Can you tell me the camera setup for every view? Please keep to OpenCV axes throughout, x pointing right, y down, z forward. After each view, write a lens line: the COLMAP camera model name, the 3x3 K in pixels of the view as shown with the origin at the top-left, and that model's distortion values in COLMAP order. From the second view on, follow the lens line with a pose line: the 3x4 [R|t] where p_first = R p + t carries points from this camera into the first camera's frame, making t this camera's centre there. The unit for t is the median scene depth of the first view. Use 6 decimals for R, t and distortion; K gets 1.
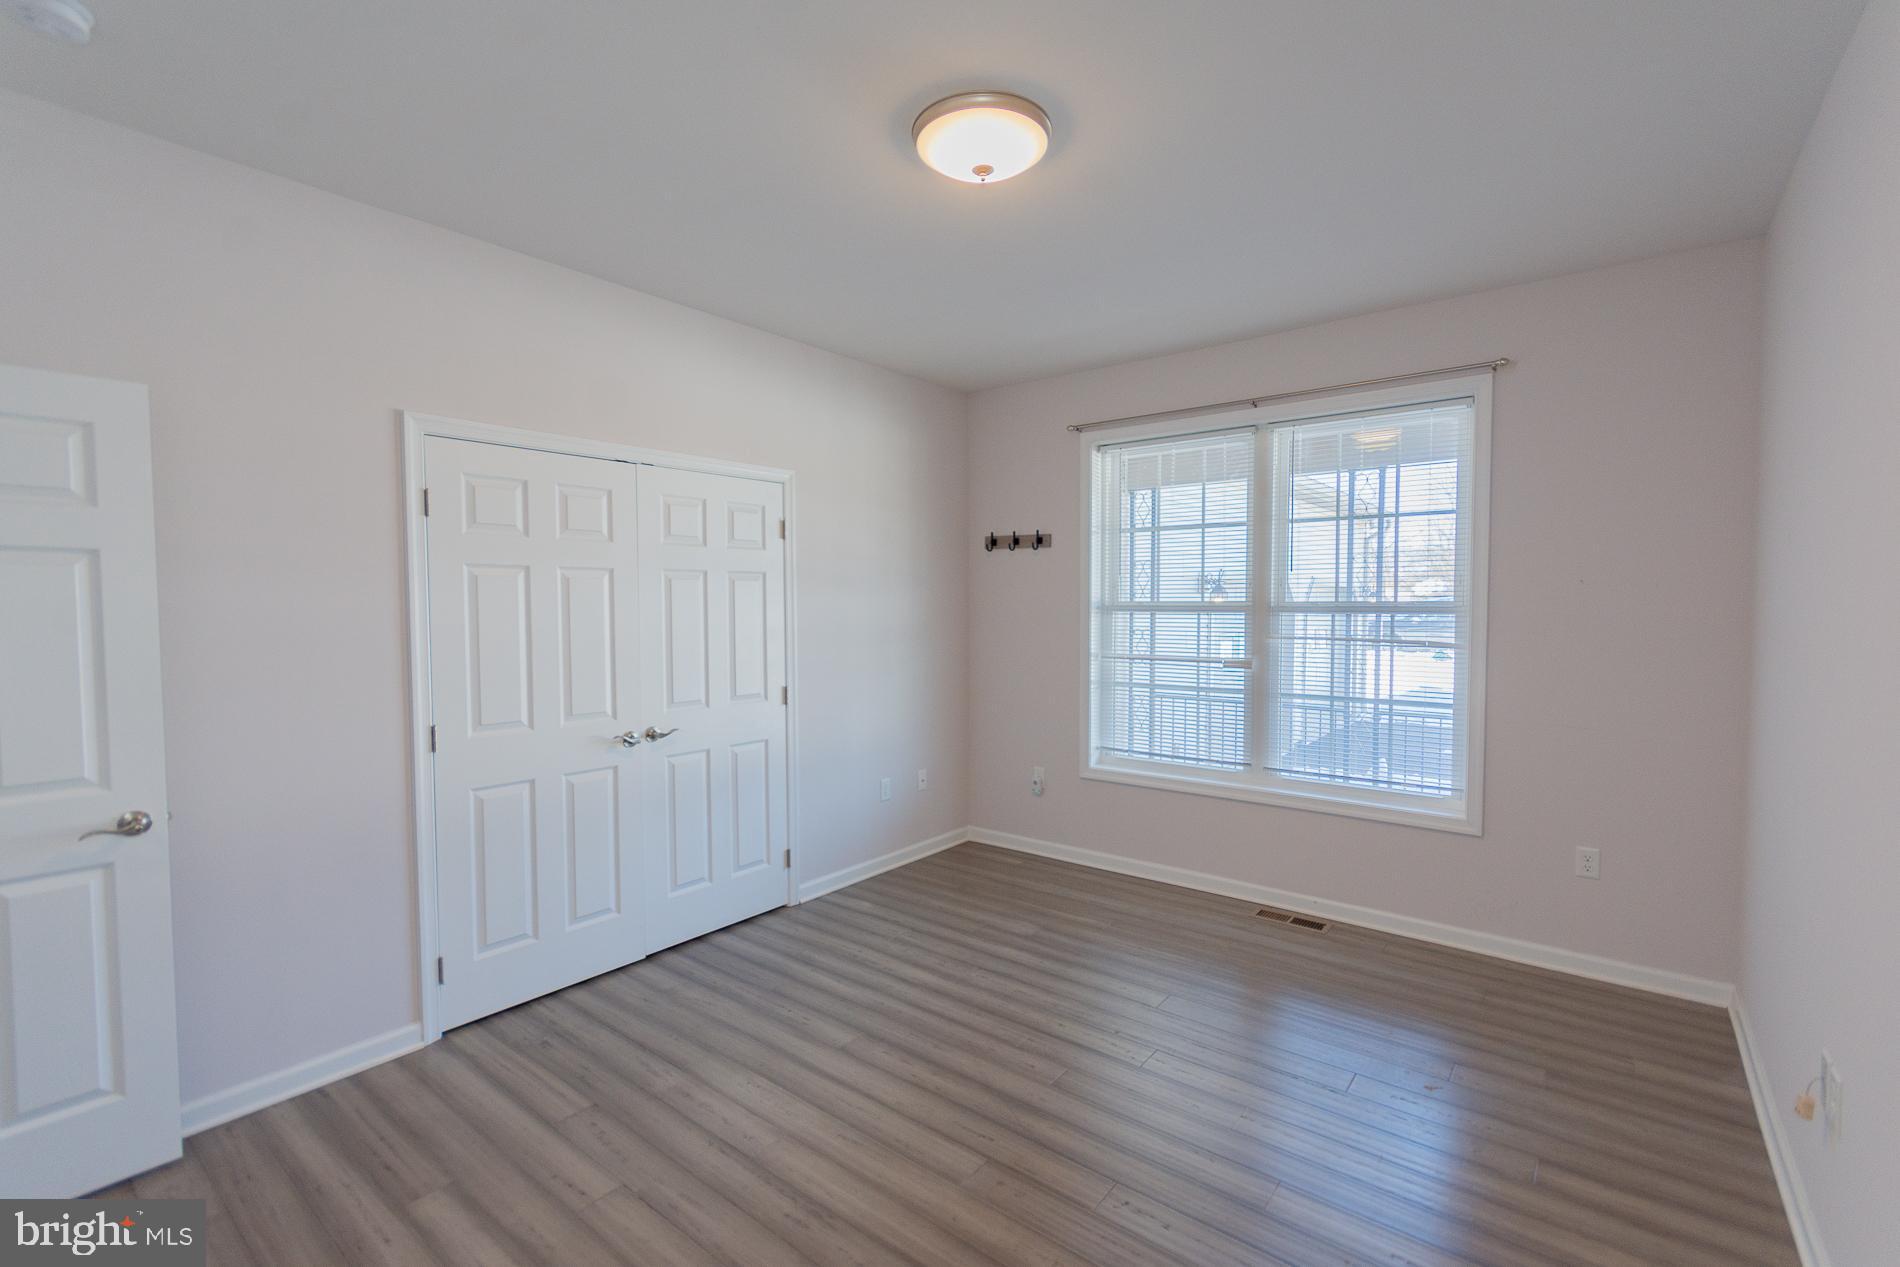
lens RADIAL K [[835.1, 0, 966.7], [0, 835.1, 632.8], [0, 0, 1]] dist [0.005002, 0.000079]
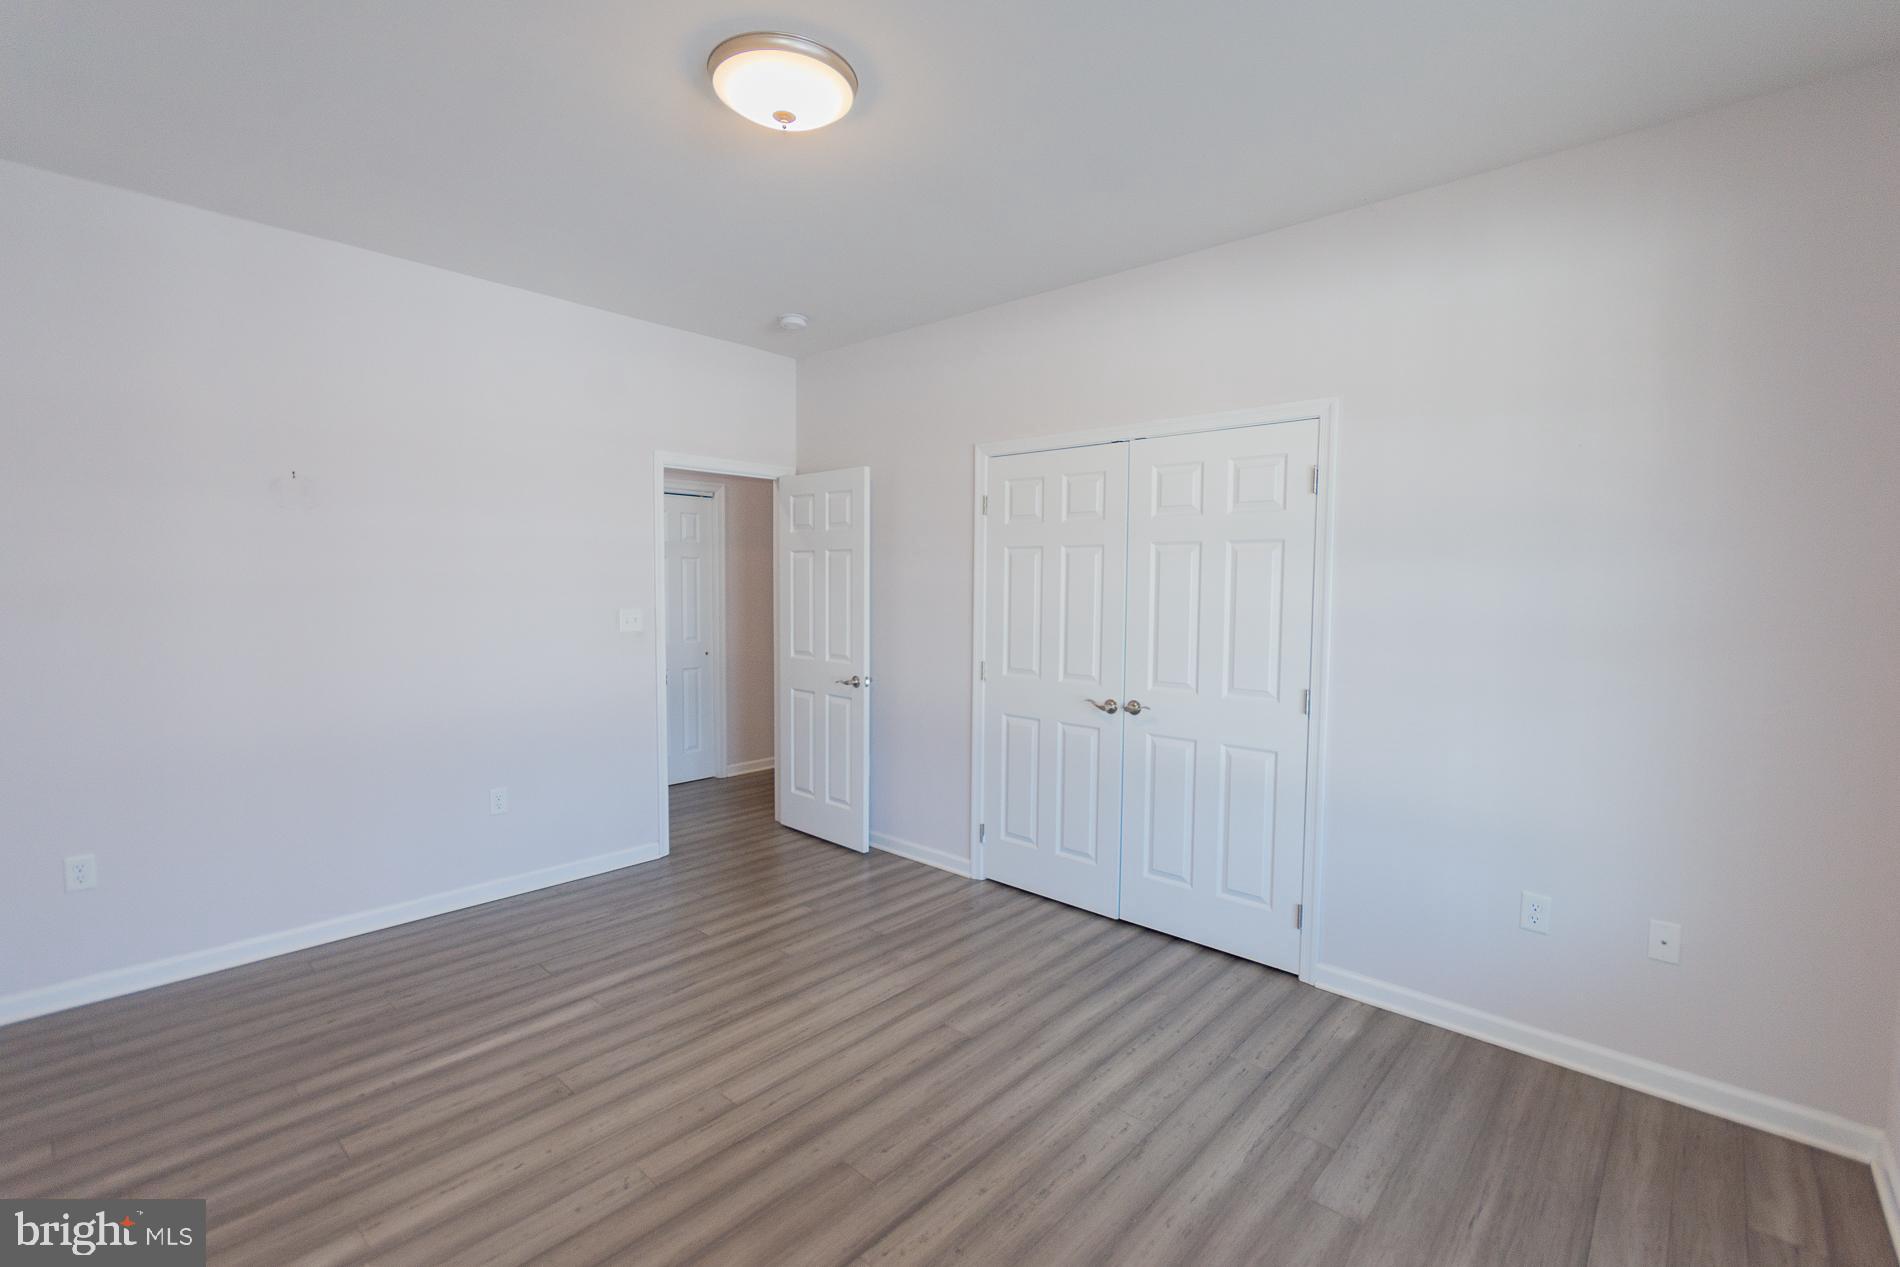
lens RADIAL K [[835.1, 0, 942.3], [0, 835.1, 663.7], [0, 0, 1]] dist [0.005002, 0.000079]
pose [[-0.082724, 0.096505, -0.991889, 0.601788], [-0.047596, 0.993782, 0.100659, -0.022962], [0.995435, 0.055537, -0.077616, 0.795162]]
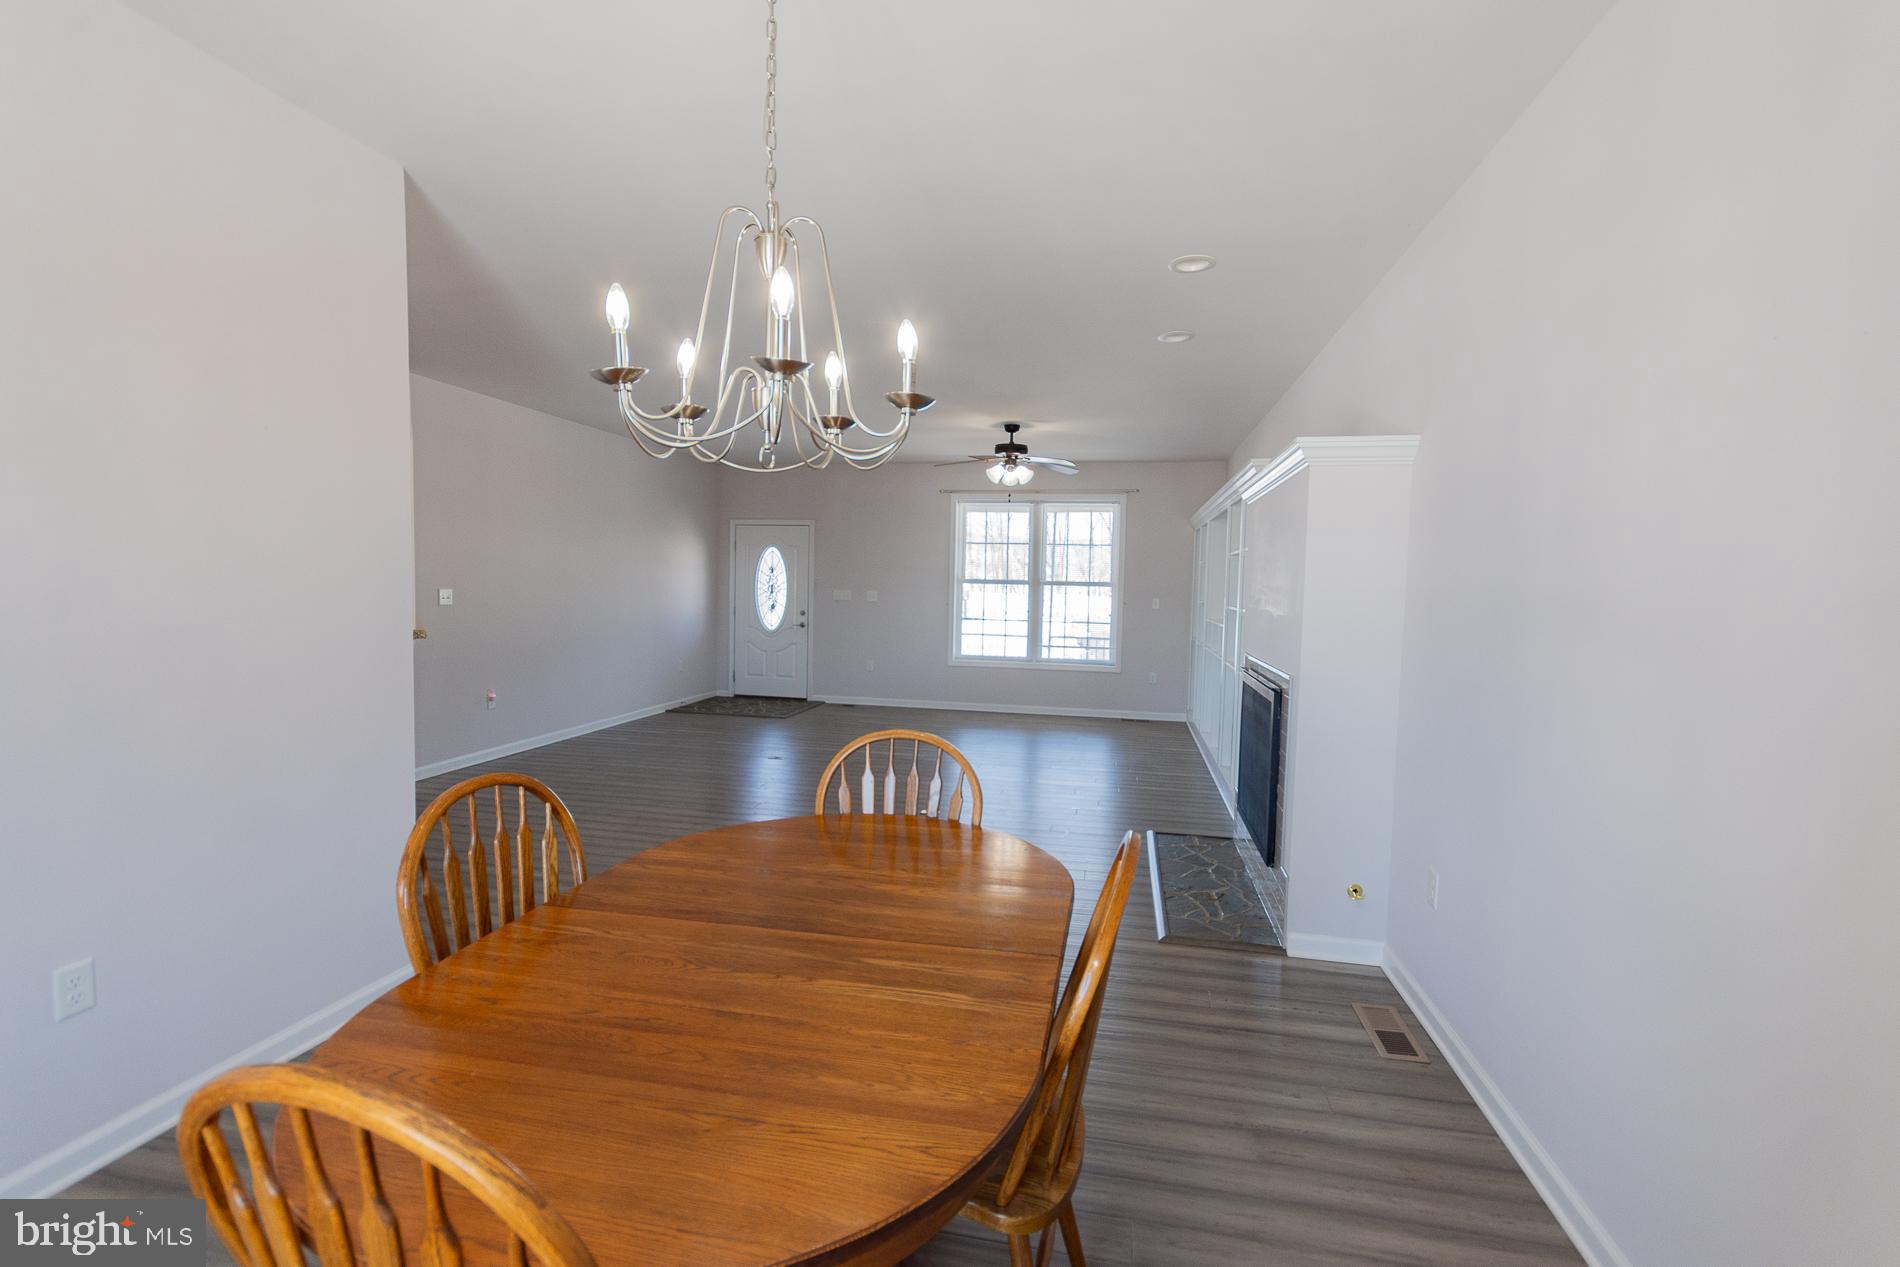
lens RADIAL K [[835.1, 0, 948.5], [0, 835.1, 635.8], [0, 0, 1]] dist [0.005002, 0.000079]
pose [[0.896759, 0.006264, 0.442475, -0.963828], [-0.013846, 0.999807, 0.013906, 0.096924], [-0.442302, -0.018597, 0.896673, -1.030263]]
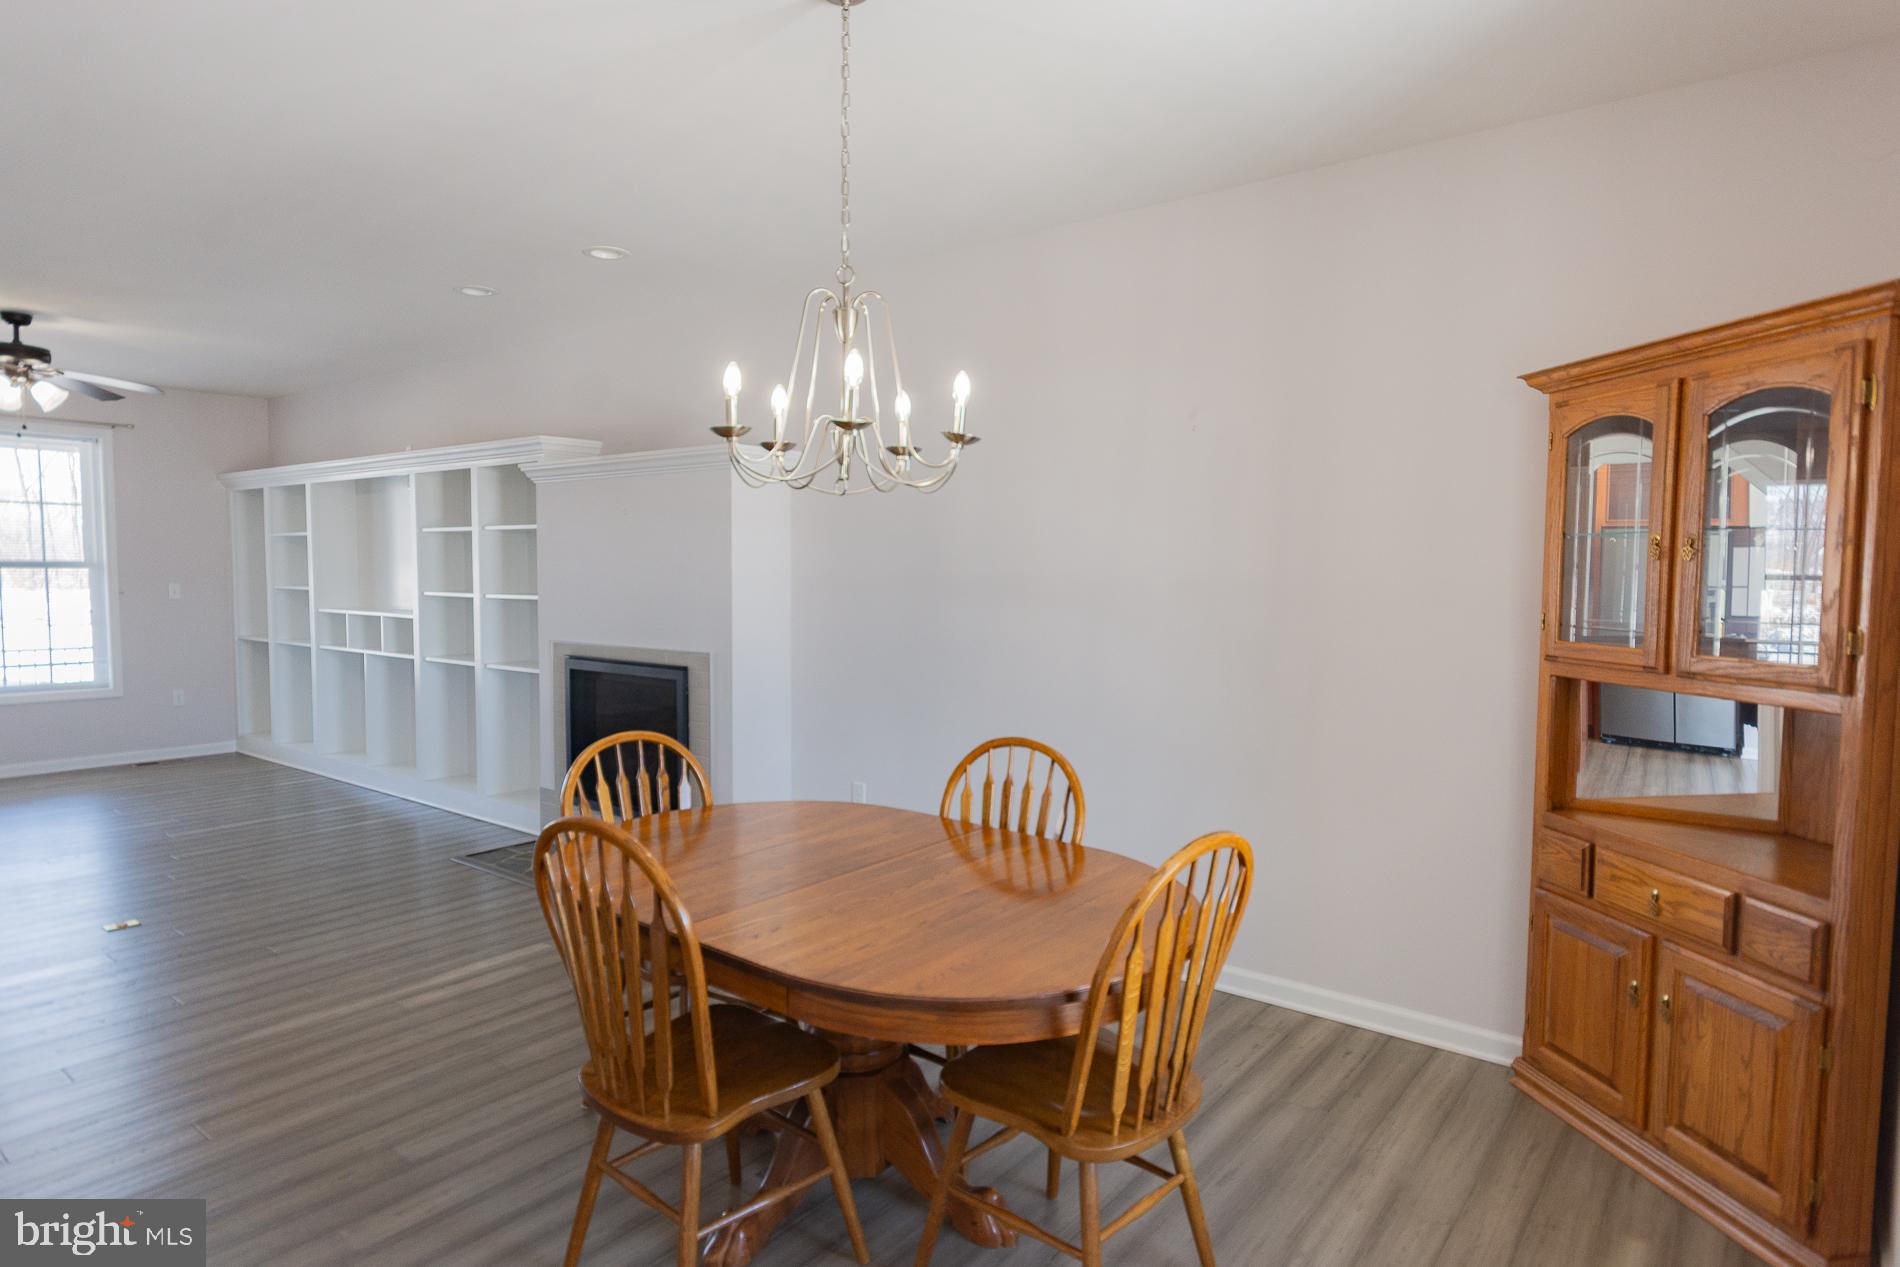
lens RADIAL K [[1070.8, 0, 951.5], [0, 1070.8, 630.1], [0, 0, 1]] dist [-0.005417, -0.001651]
pose [[0.001194, -0.043857, 0.999037, -1.513968], [0.040201, 0.998232, 0.043774, 0.075486], [-0.999191, 0.040110, 0.002955, -0.684589]]
